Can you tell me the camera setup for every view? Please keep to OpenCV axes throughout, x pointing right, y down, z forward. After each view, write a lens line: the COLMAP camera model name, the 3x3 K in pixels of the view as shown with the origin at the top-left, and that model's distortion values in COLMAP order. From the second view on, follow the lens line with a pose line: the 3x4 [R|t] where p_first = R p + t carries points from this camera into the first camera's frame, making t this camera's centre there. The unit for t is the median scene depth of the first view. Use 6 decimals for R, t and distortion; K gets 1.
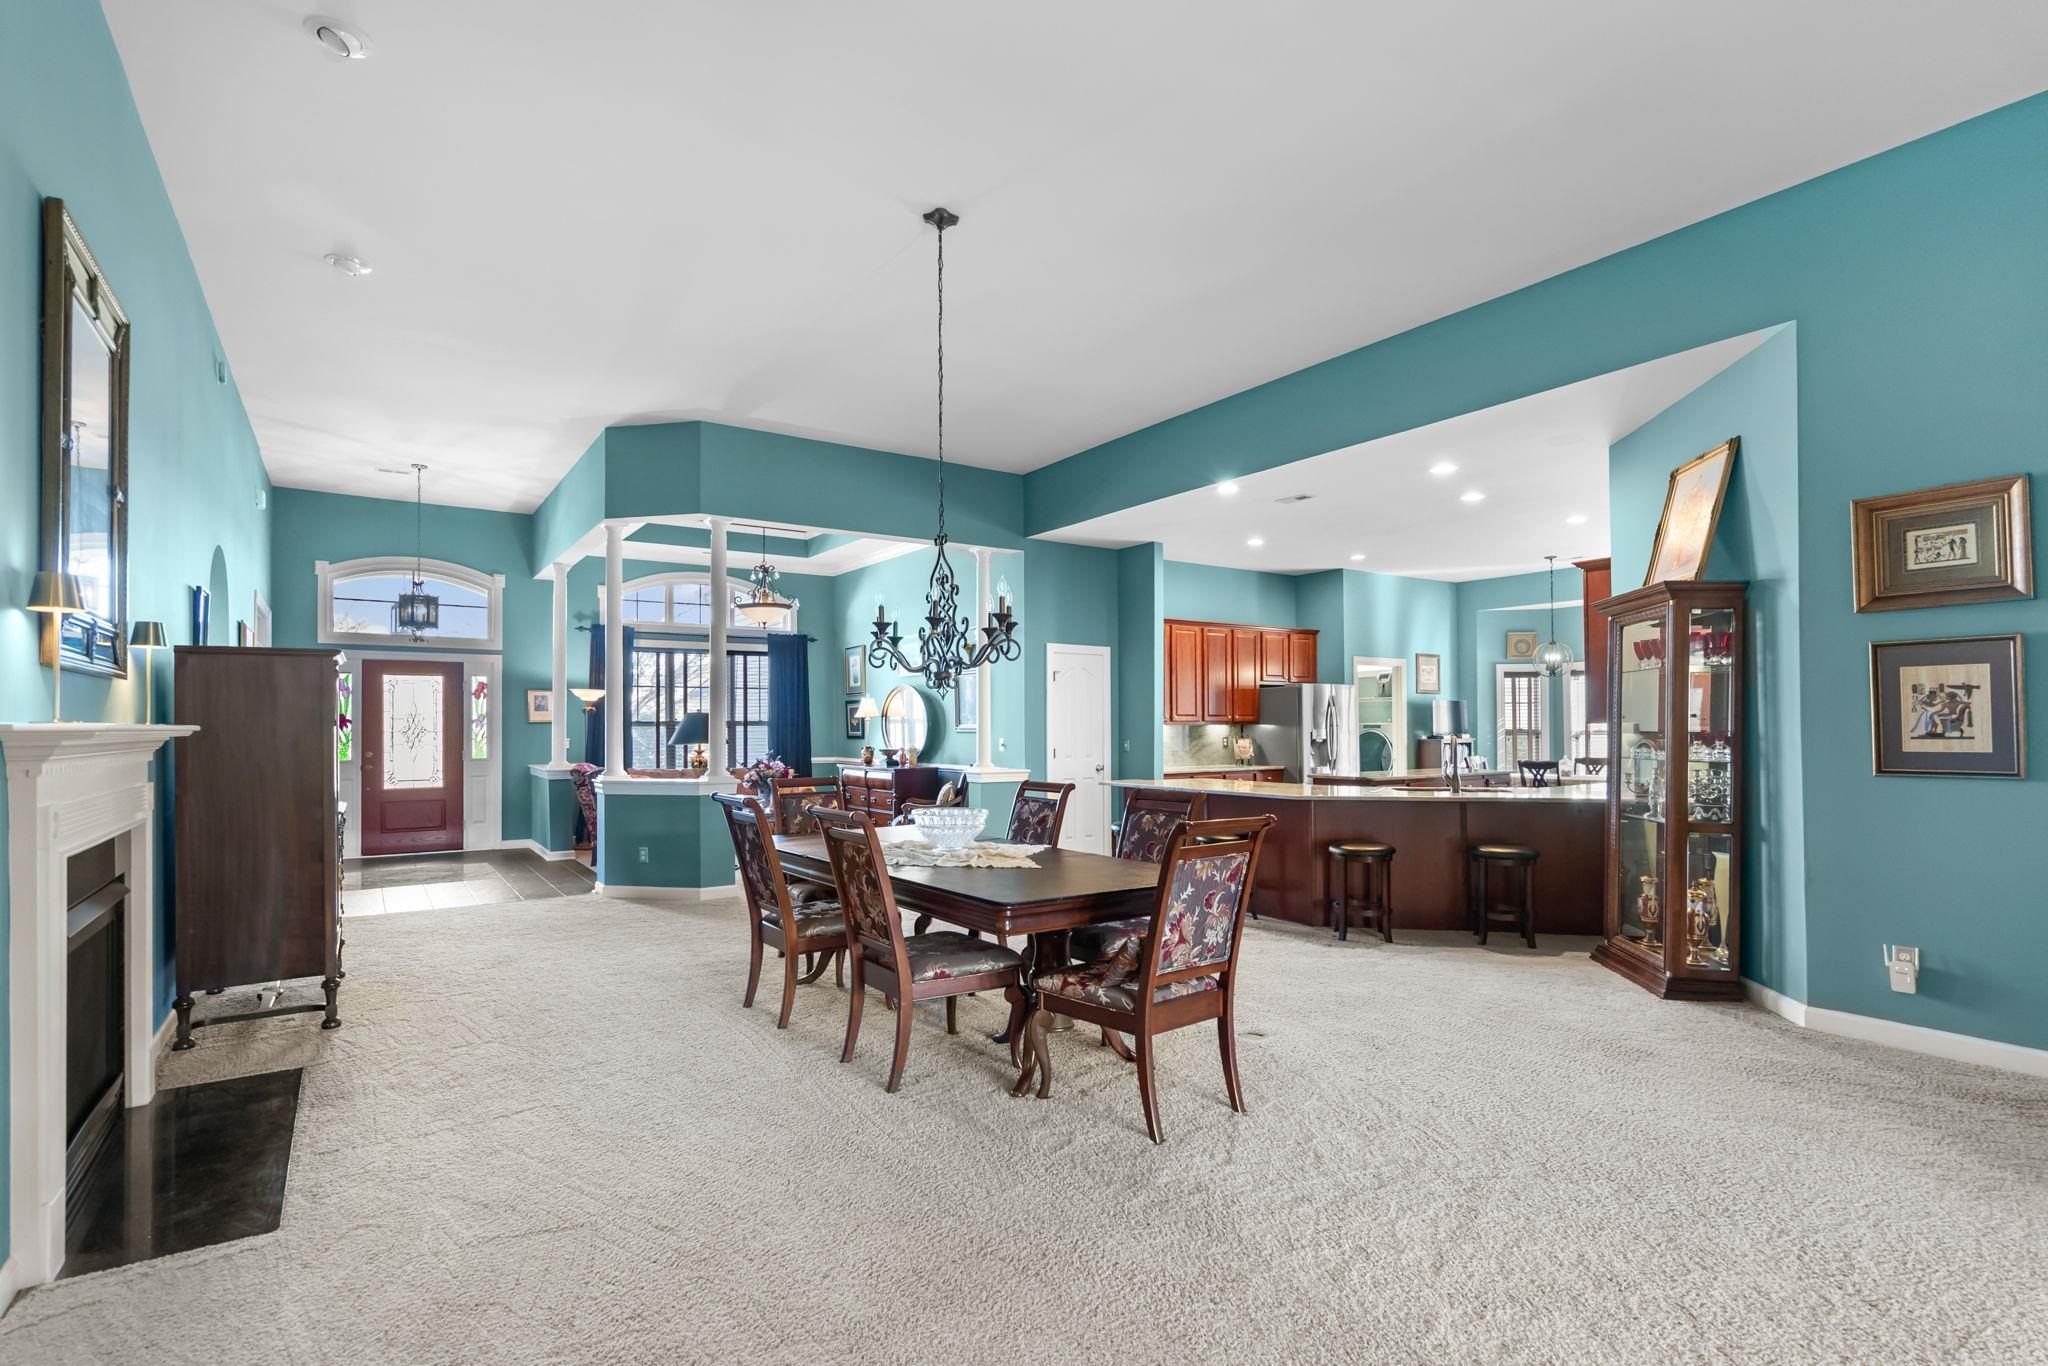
lens RADIAL K [[943.7, 0, 995.2], [0, 943.7, 725.3], [0, 0, 1]] dist [-0.008848, 0.002816]
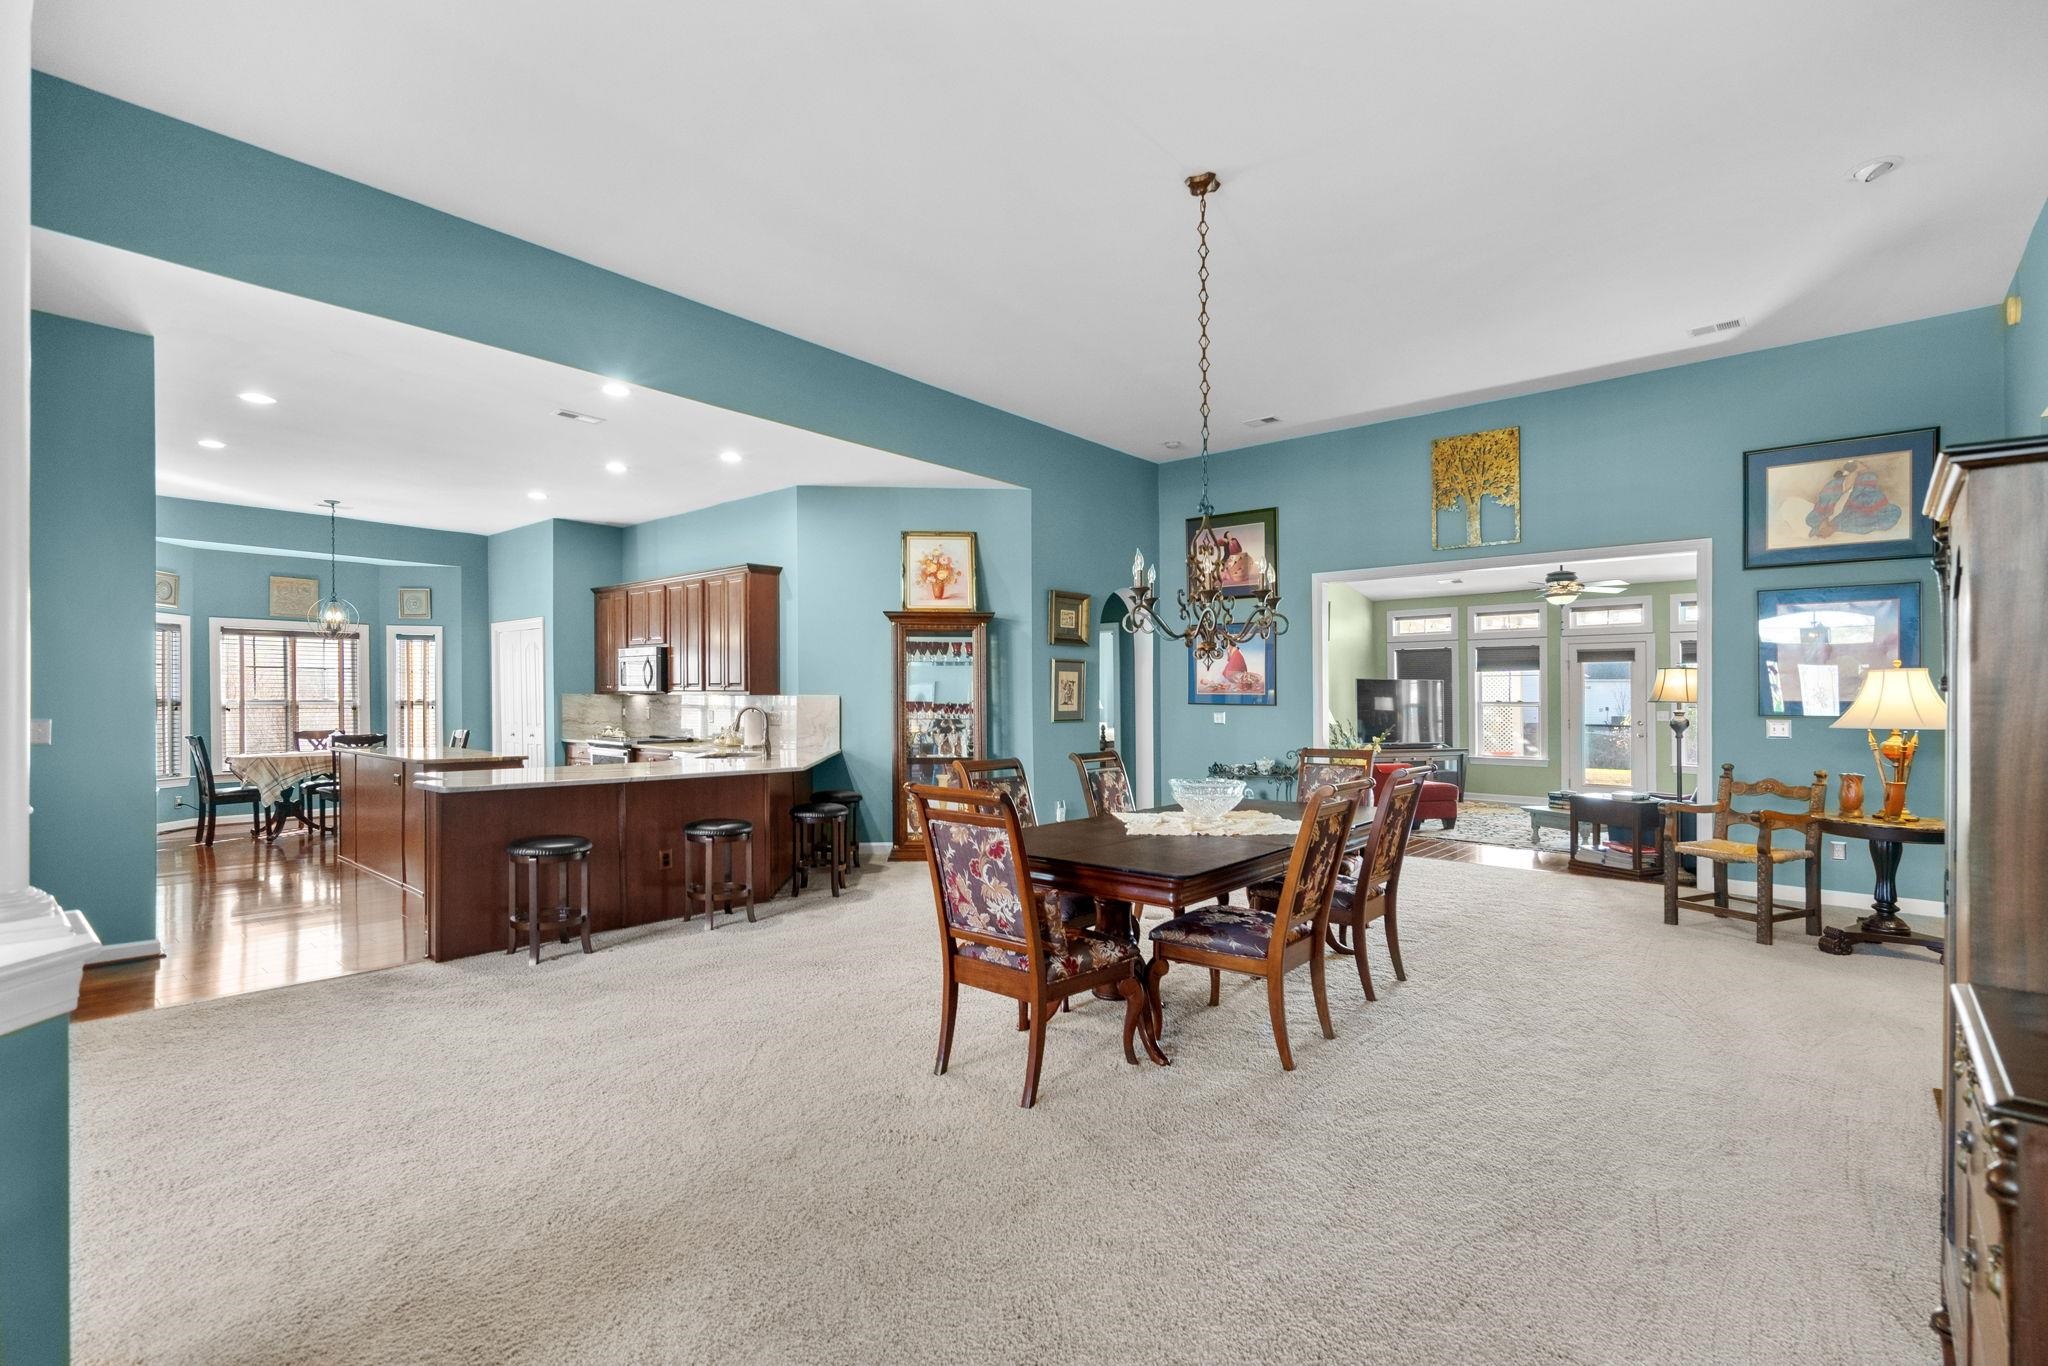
lens RADIAL K [[943.7, 0, 1022.4], [0, 943.7, 701.9], [0, 0, 1]] dist [-0.008848, 0.002816]
pose [[-0.262528, -0.003934, 0.964916, -0.396727], [-0.005561, 0.999981, 0.002564, 0.000940], [-0.964908, -0.004693, -0.262545, 0.593446]]
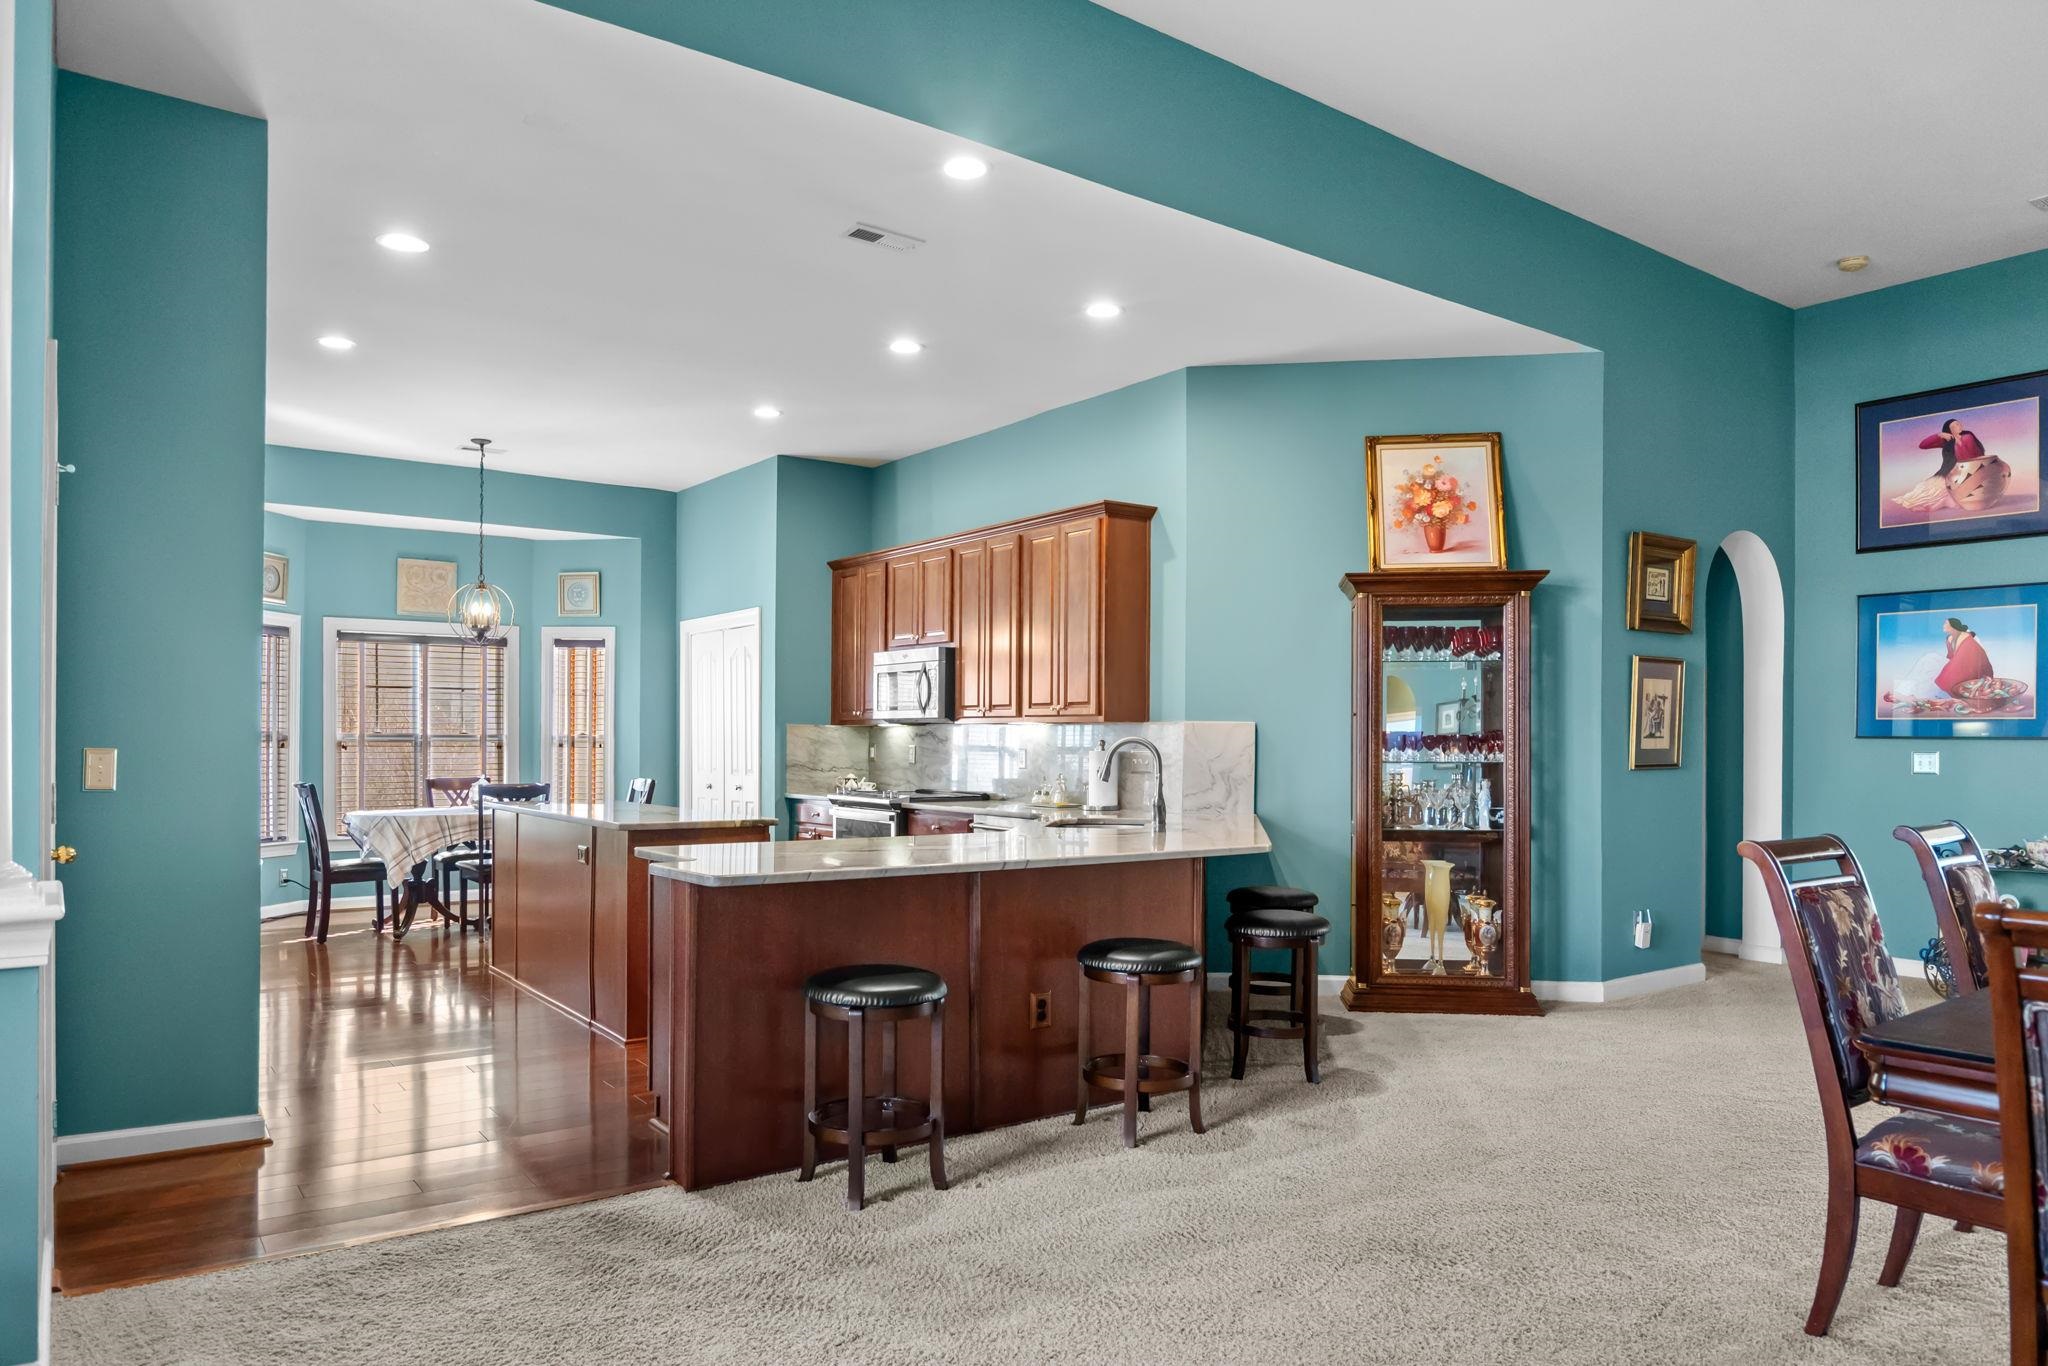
lens RADIAL K [[1332.5, 0, 1029.4], [0, 1332.5, 725.3], [0, 0, 1]] dist [-0.029908, -0.000207]
pose [[-0.049724, 0.013331, 0.998674, -0.246512], [-0.006085, 0.999888, -0.013650, 0.009357], [-0.998744, -0.006756, -0.049637, 0.672670]]
